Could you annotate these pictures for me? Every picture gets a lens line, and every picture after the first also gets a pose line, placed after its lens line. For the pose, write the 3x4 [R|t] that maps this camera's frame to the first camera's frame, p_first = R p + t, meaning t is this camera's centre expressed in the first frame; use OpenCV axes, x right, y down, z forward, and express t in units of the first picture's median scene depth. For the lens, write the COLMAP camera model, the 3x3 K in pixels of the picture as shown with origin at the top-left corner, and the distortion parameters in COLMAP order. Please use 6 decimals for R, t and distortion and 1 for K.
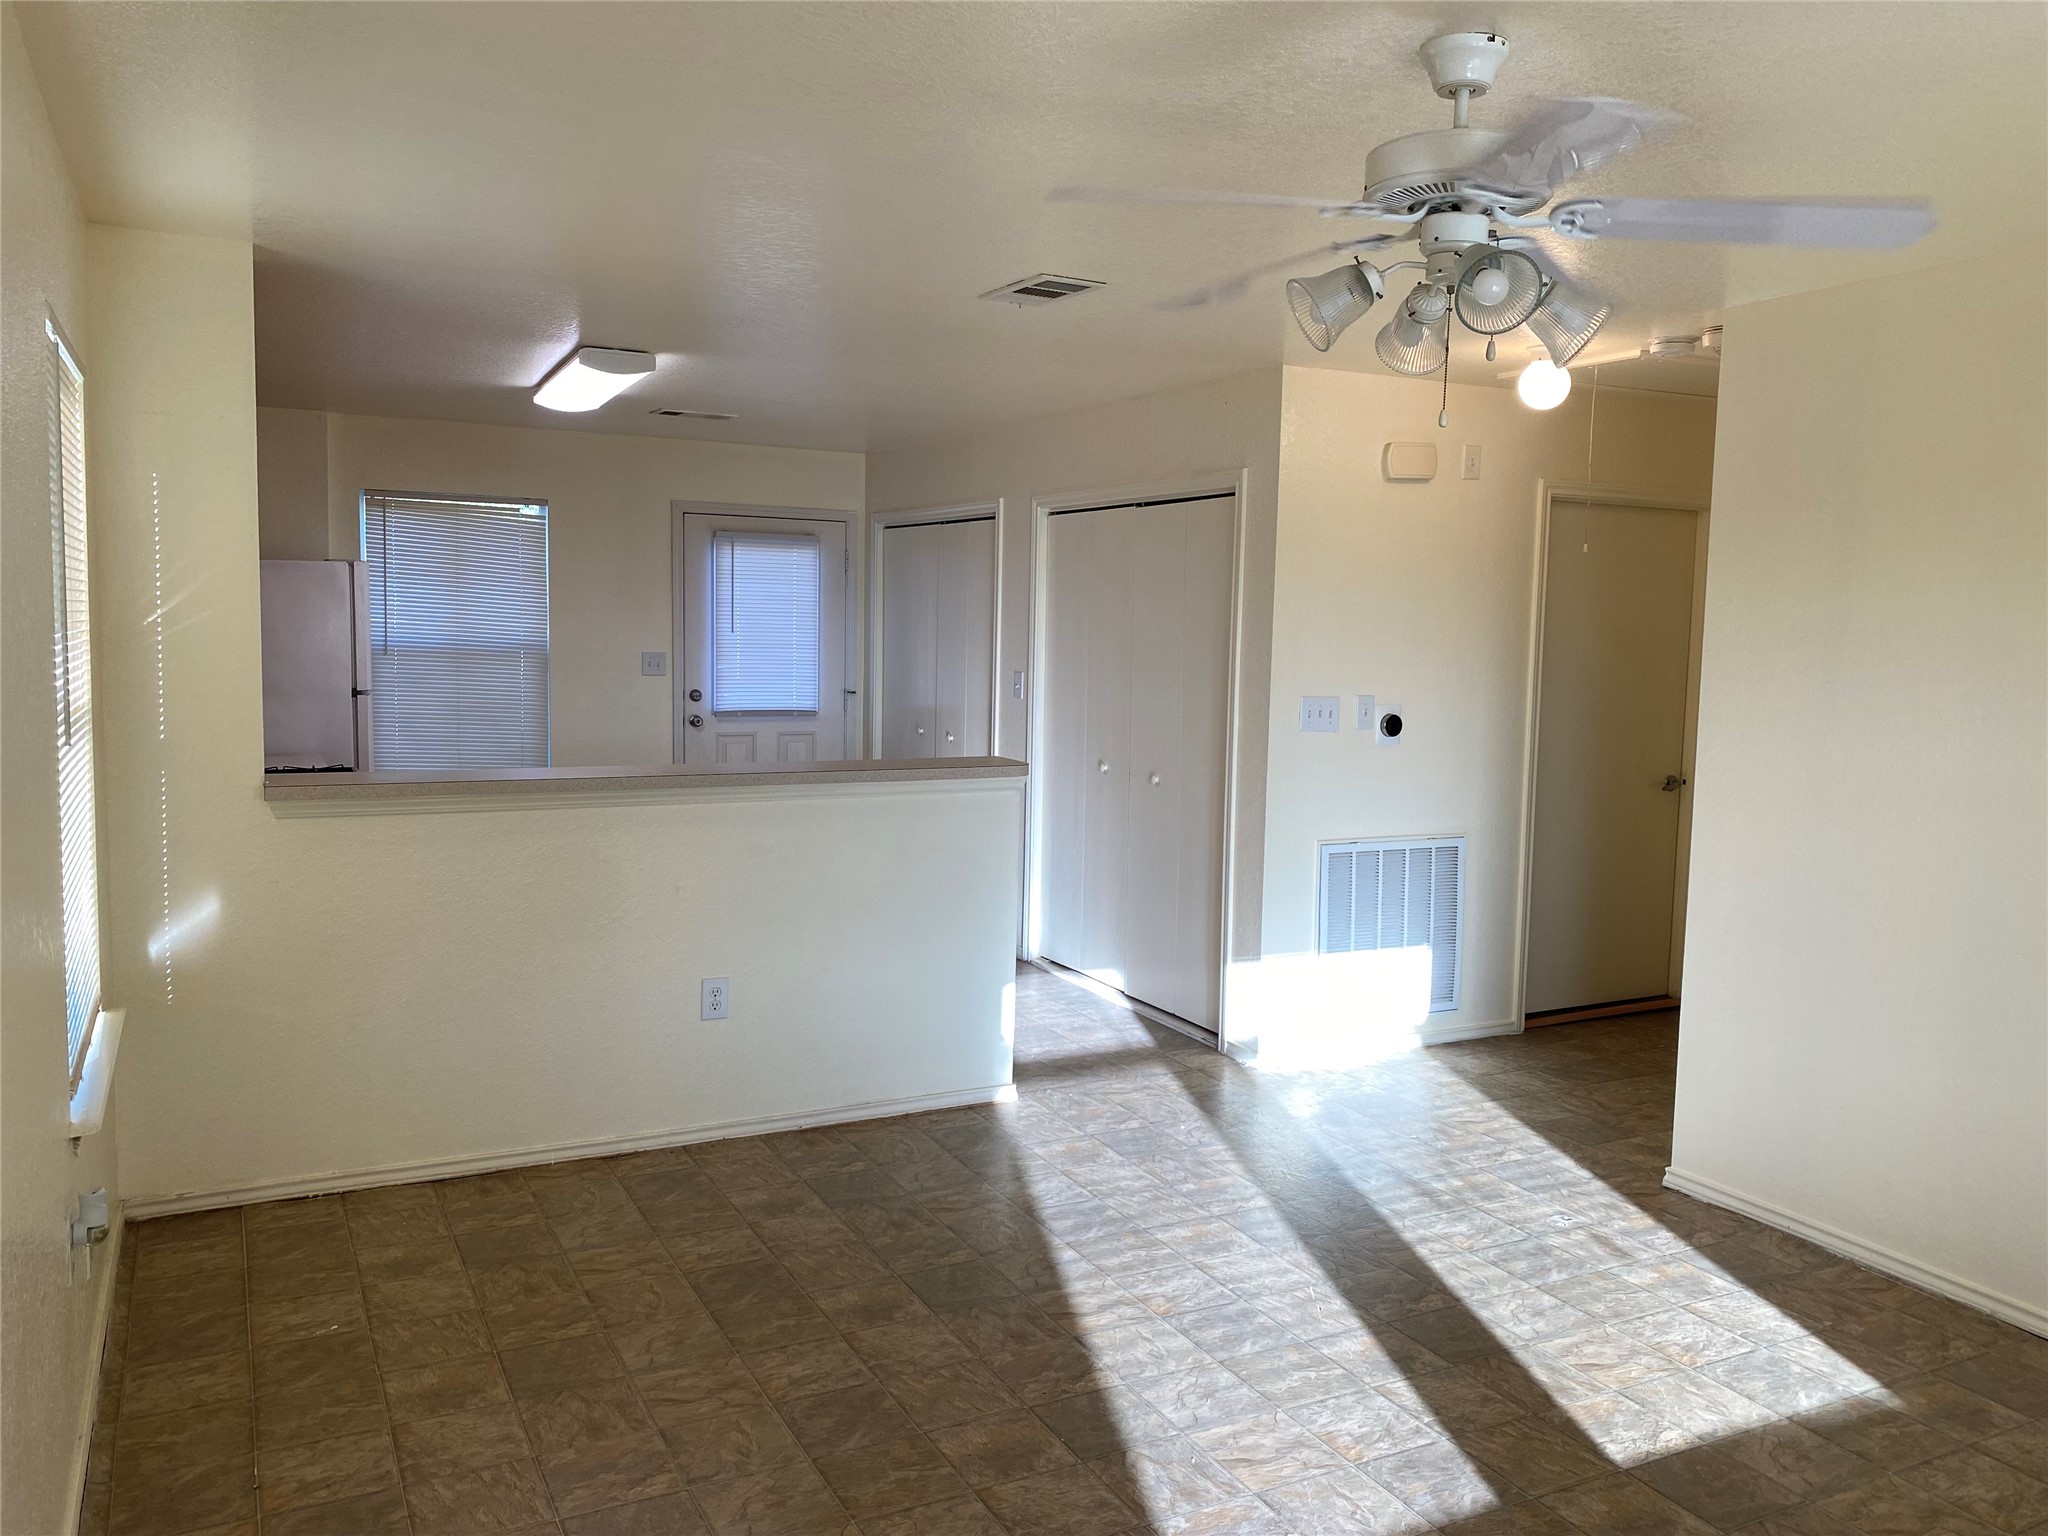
lens RADIAL K [[1558.6, 0, 1027.3], [0, 1558.6, 798.2], [0, 0, 1]] dist [0.085261, -0.140061]
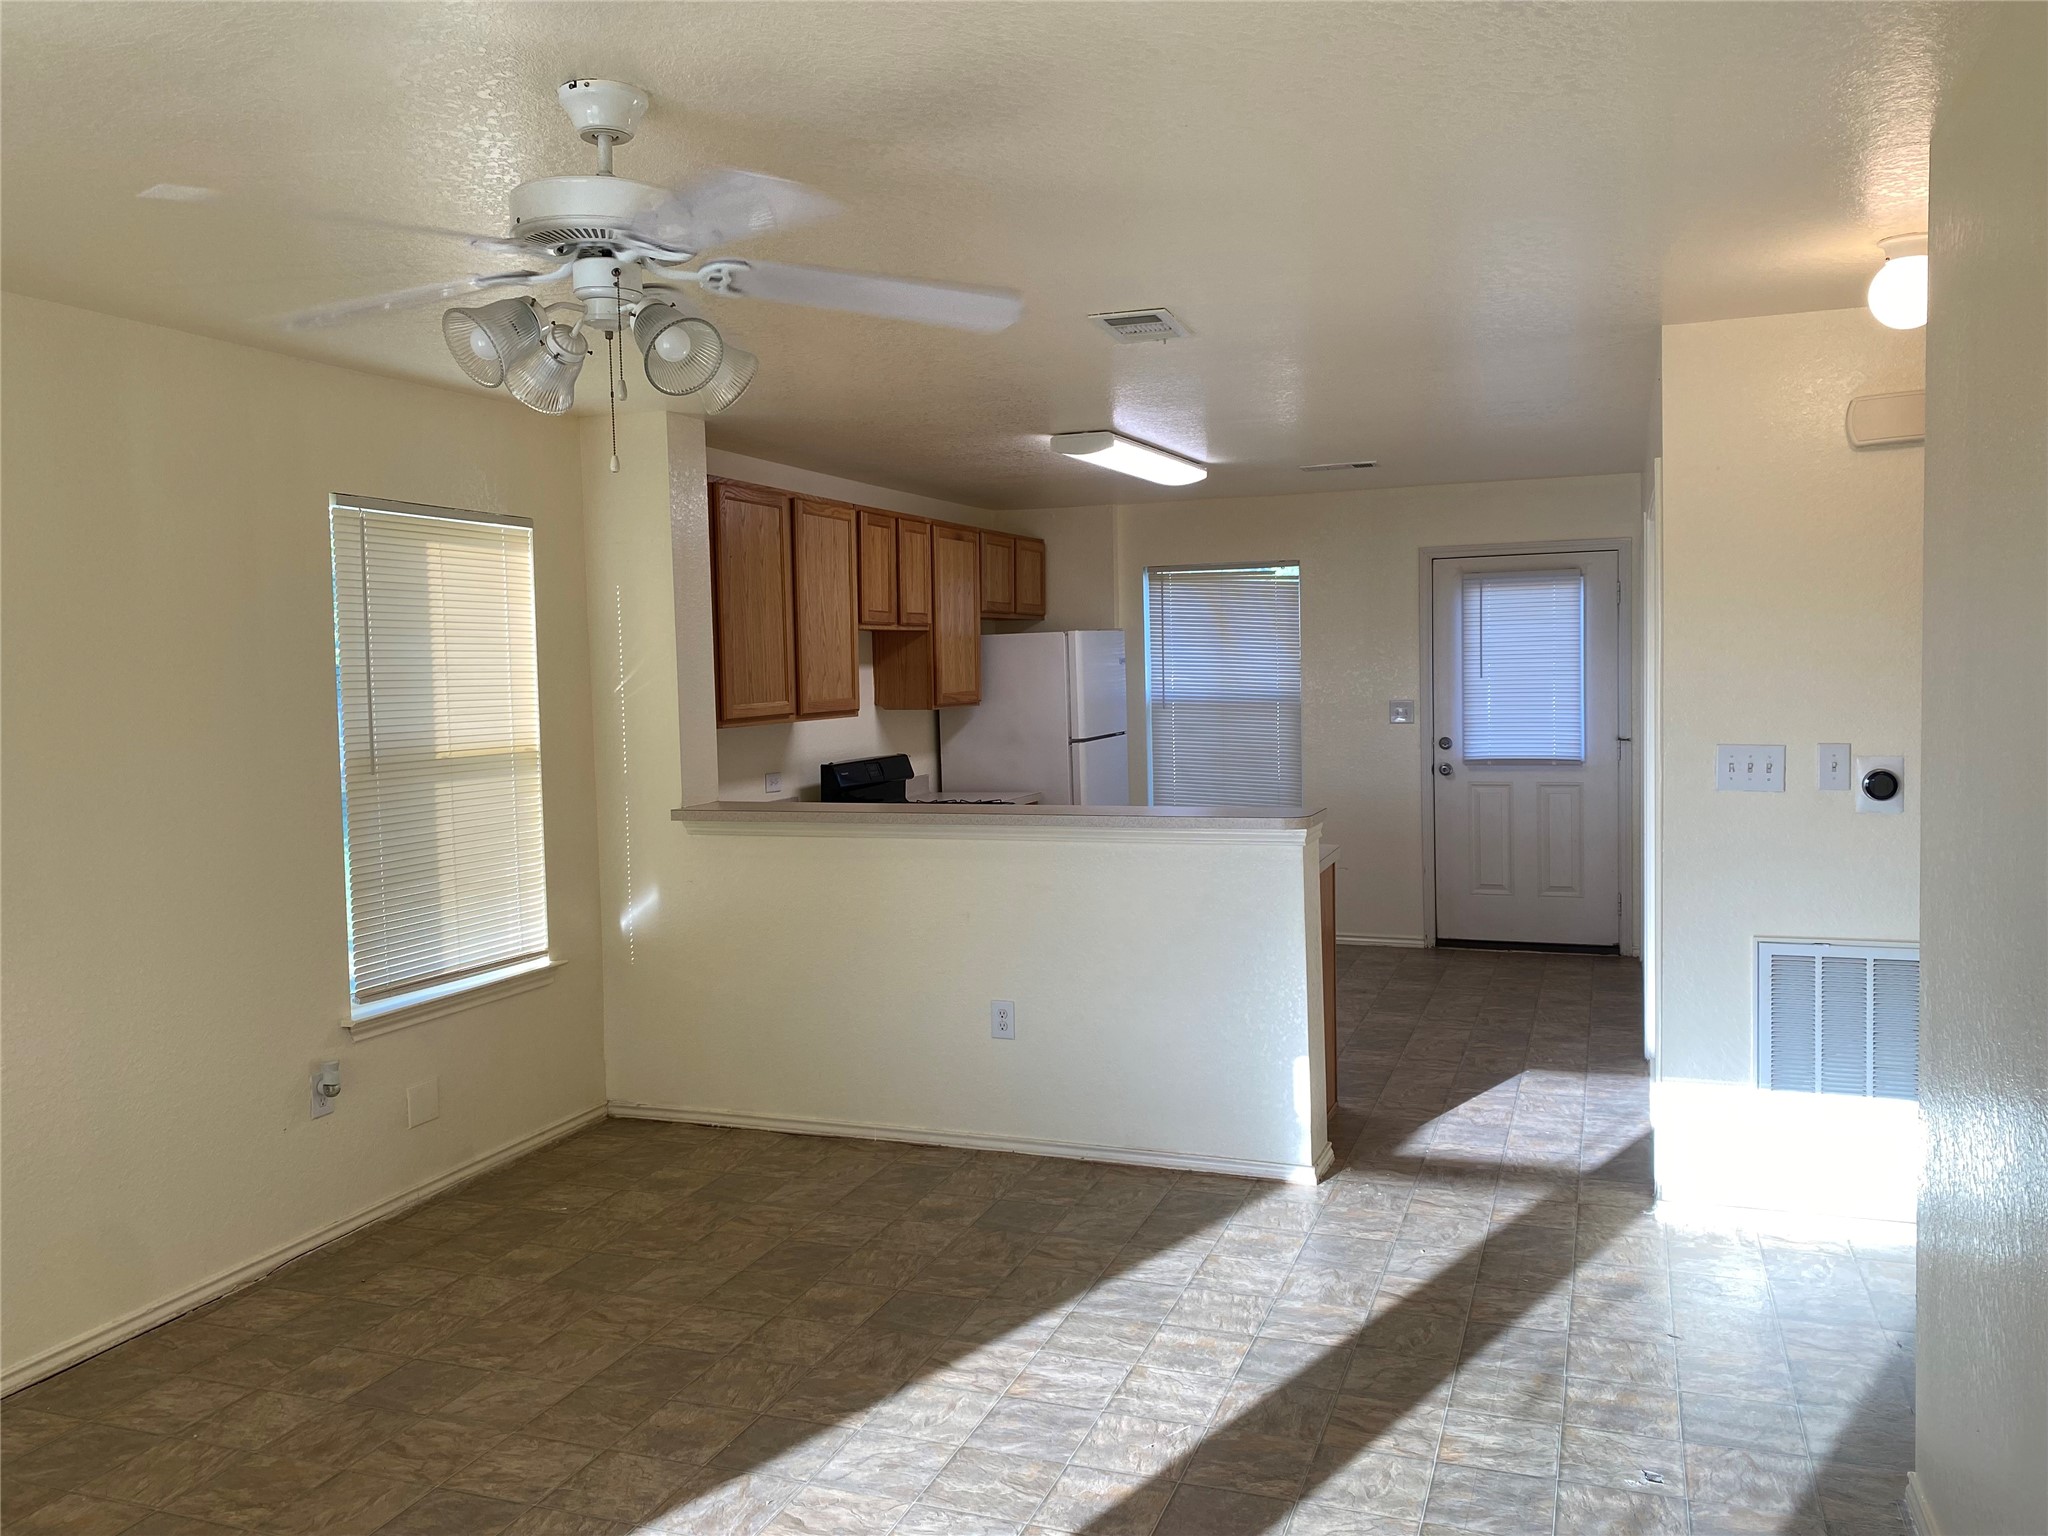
lens RADIAL K [[1565.0, 0, 1024.0], [0, 1565.0, 768.0], [0, 0, 1]] dist [0.088790, -0.115829]
pose [[0.676577, 0.013274, -0.736252, 0.646733], [-0.050438, 0.998325, -0.028350, -0.017769], [0.734643, 0.056316, 0.676113, 0.278622]]
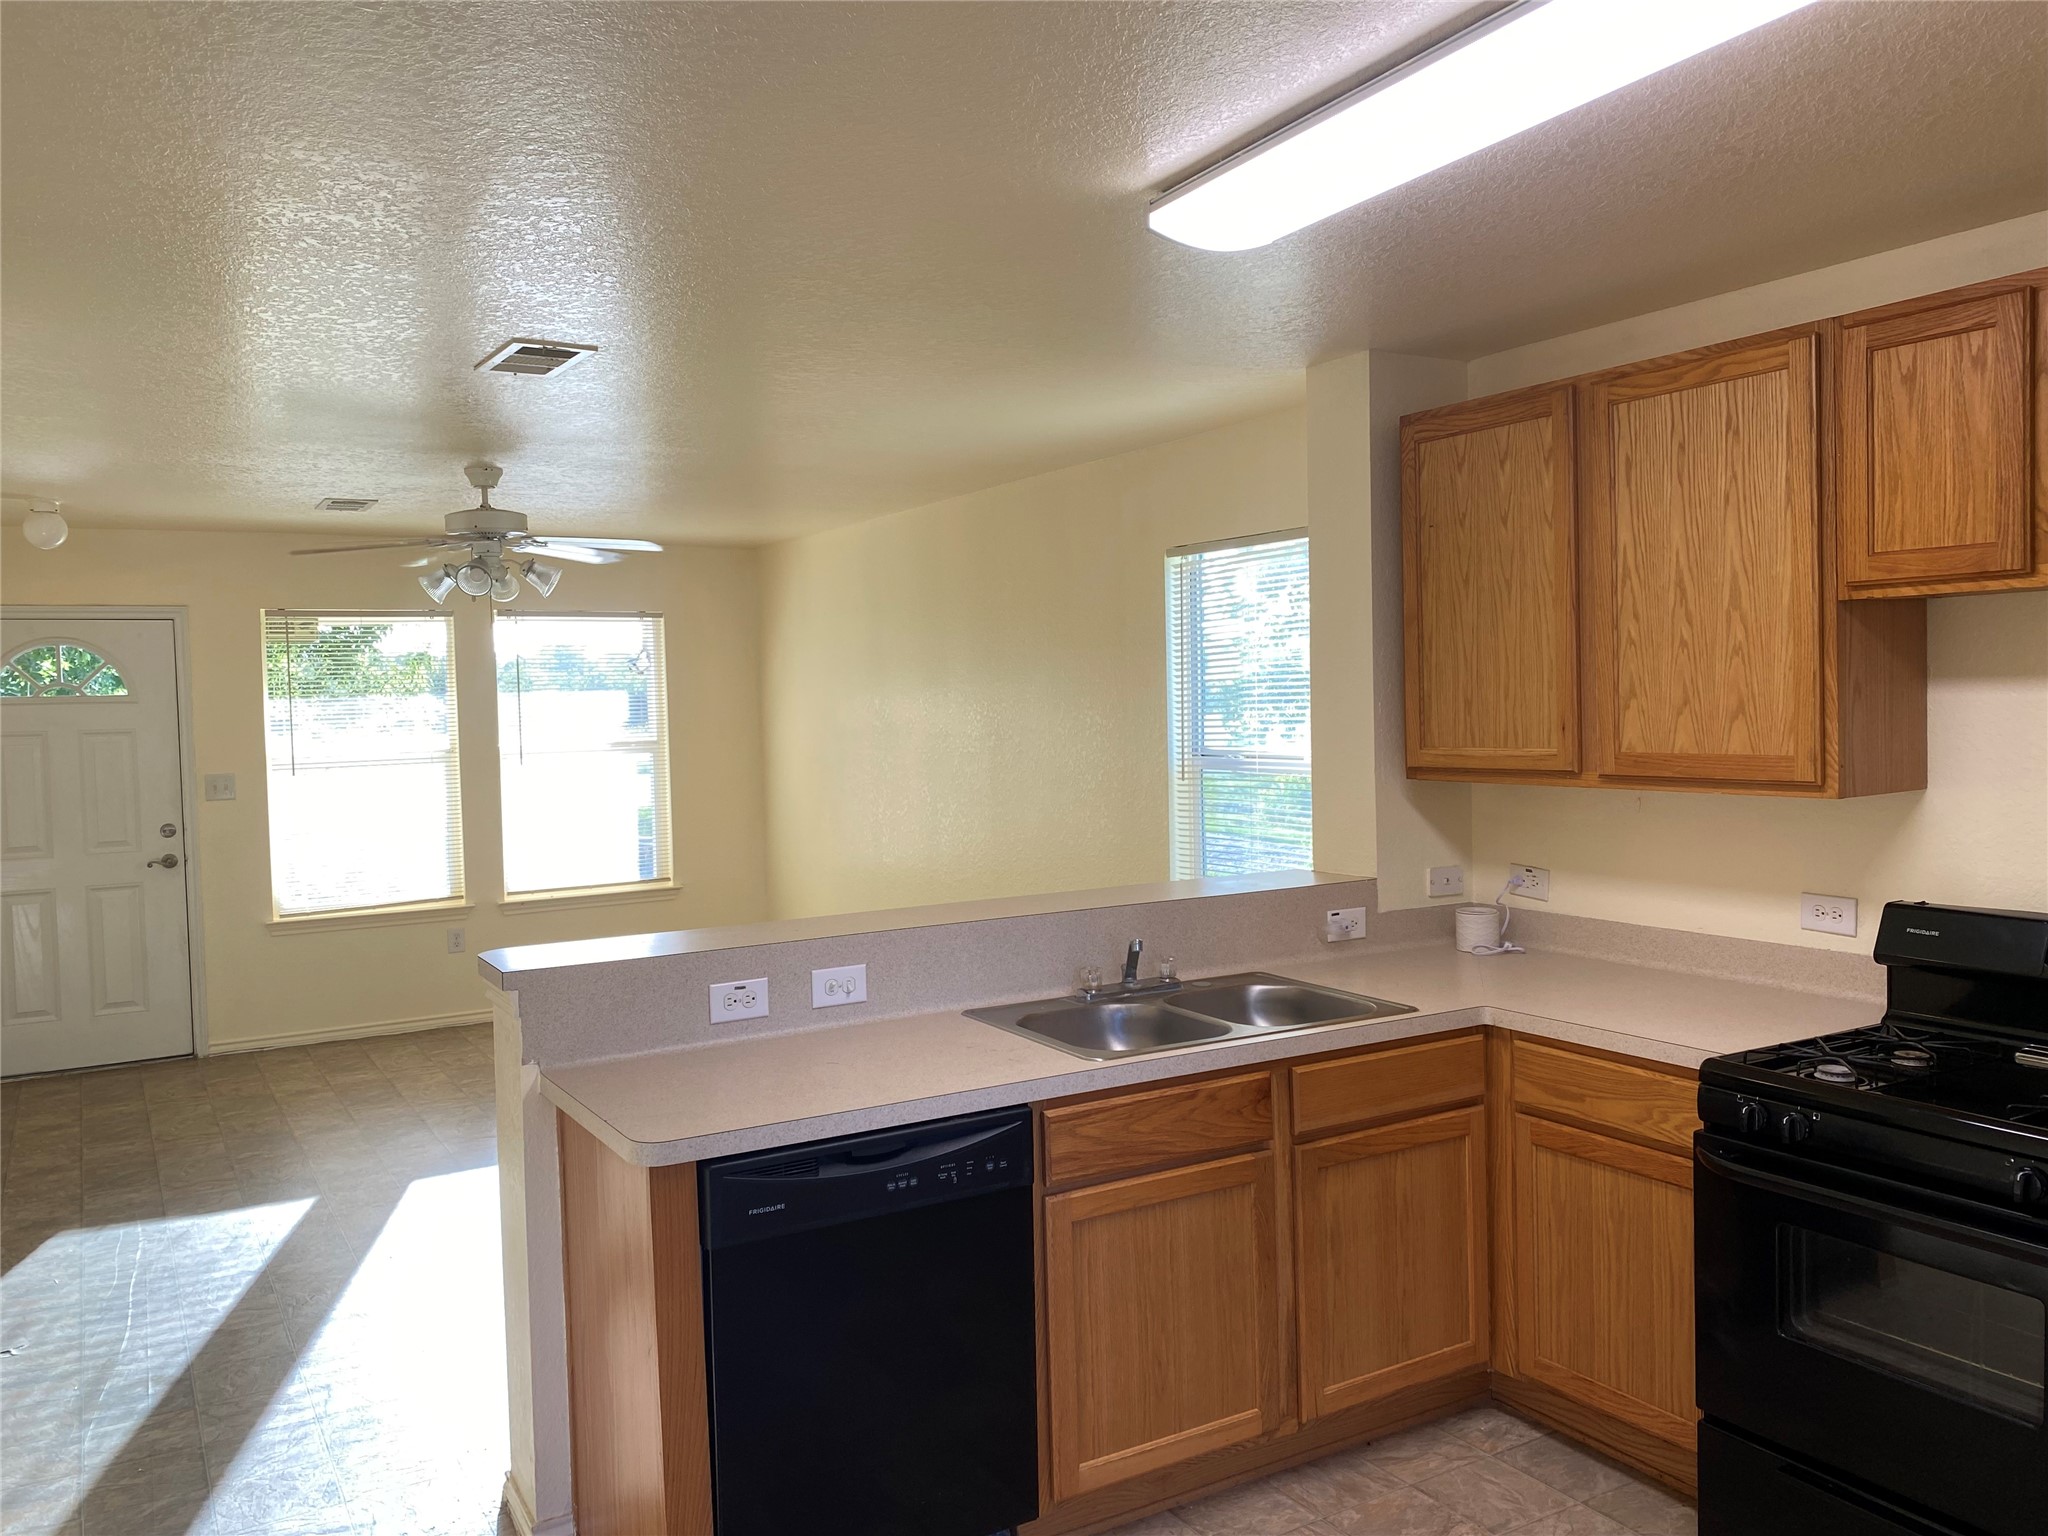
lens RADIAL K [[1565.0, 0, 1024.0], [0, 1565.0, 768.0], [0, 0, 1]] dist [0.088790, -0.115829]
pose [[-0.997948, -0.007432, -0.063590, -0.190951], [-0.017373, 0.987409, 0.157229, -0.217217], [0.061621, 0.158012, -0.985513, 1.836320]]
